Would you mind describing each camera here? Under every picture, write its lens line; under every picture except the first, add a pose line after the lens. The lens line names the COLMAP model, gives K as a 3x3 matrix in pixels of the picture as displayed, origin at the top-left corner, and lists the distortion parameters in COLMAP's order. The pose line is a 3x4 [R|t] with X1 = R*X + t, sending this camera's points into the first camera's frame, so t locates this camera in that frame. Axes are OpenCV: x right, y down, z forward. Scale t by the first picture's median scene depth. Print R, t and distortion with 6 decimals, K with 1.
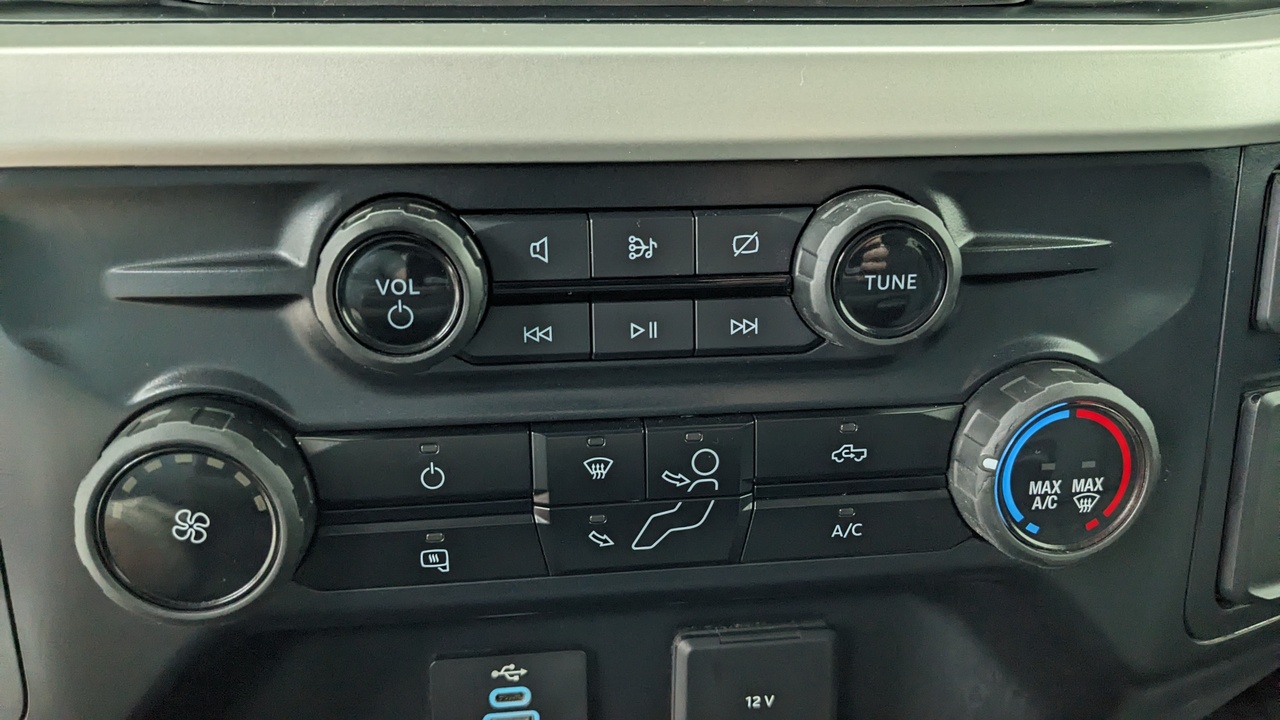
lens RADIAL K [[1029.2, 0, 640.0], [0, 1029.2, 360.0], [0, 0, 1]] dist [0.063440, -0.137933]
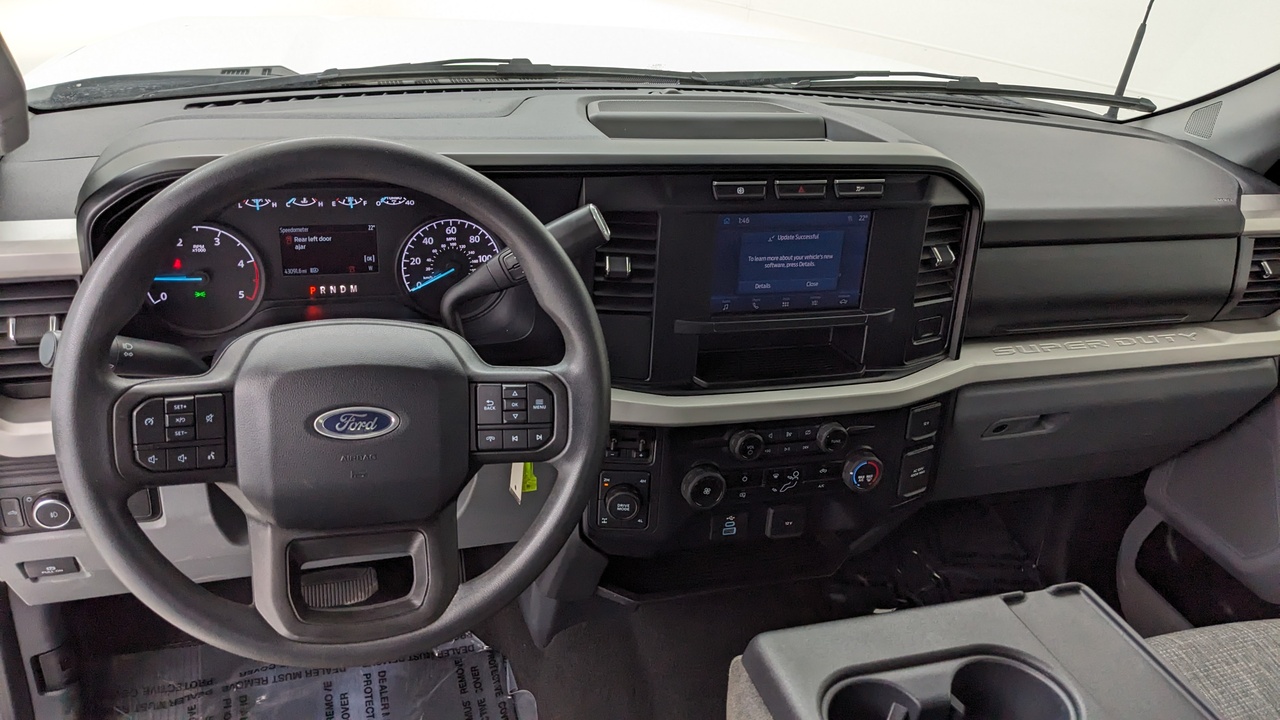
lens RADIAL K [[1008.8, 0, 644.4], [0, 1008.8, 360.6], [0, 0, 1]] dist [0.065903, -0.160234]
pose [[0.980167, -0.001732, 0.198167, -1.577859], [-0.023593, 0.991831, 0.125362, -1.009123], [-0.196765, -0.127551, 0.972118, -3.414333]]
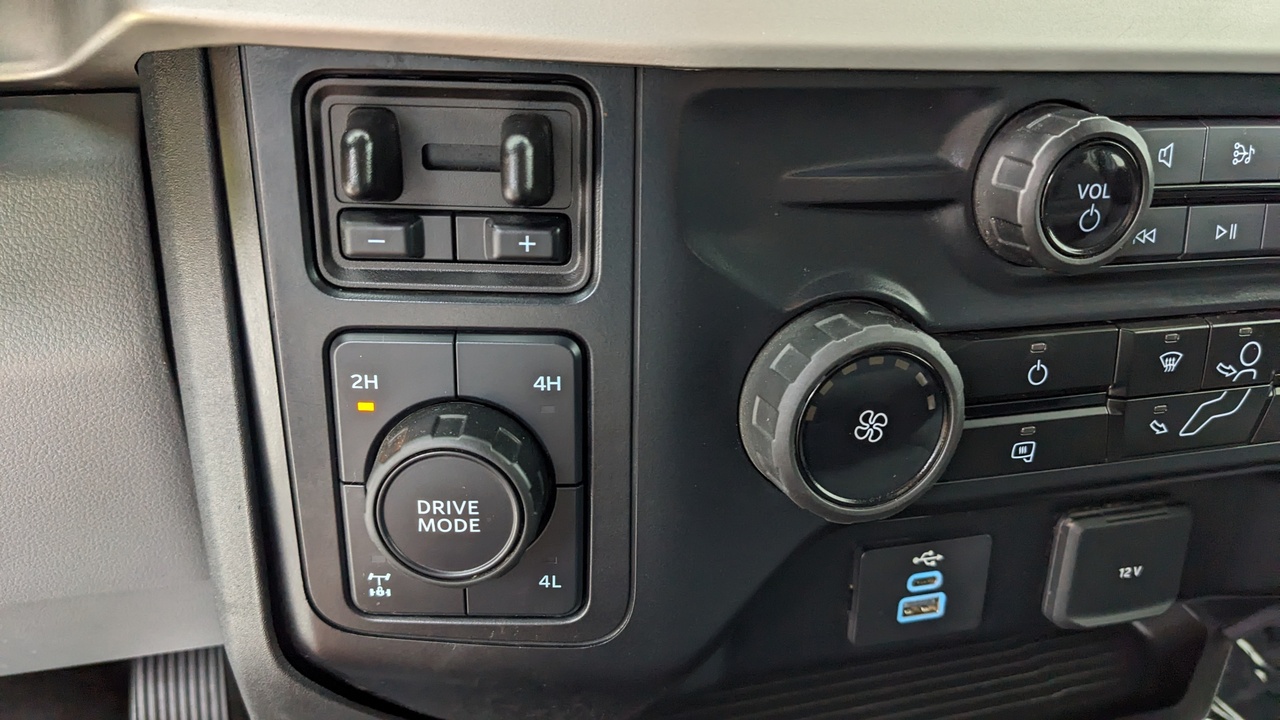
lens RADIAL K [[1029.2, 0, 640.0], [0, 1029.2, 360.0], [0, 0, 1]] dist [0.063440, -0.137933]
pose [[0.987688, -0.026943, 0.154100, -0.742041], [0.012784, 0.995663, 0.092145, -0.003018], [-0.155915, -0.089041, 0.983749, 0.025264]]
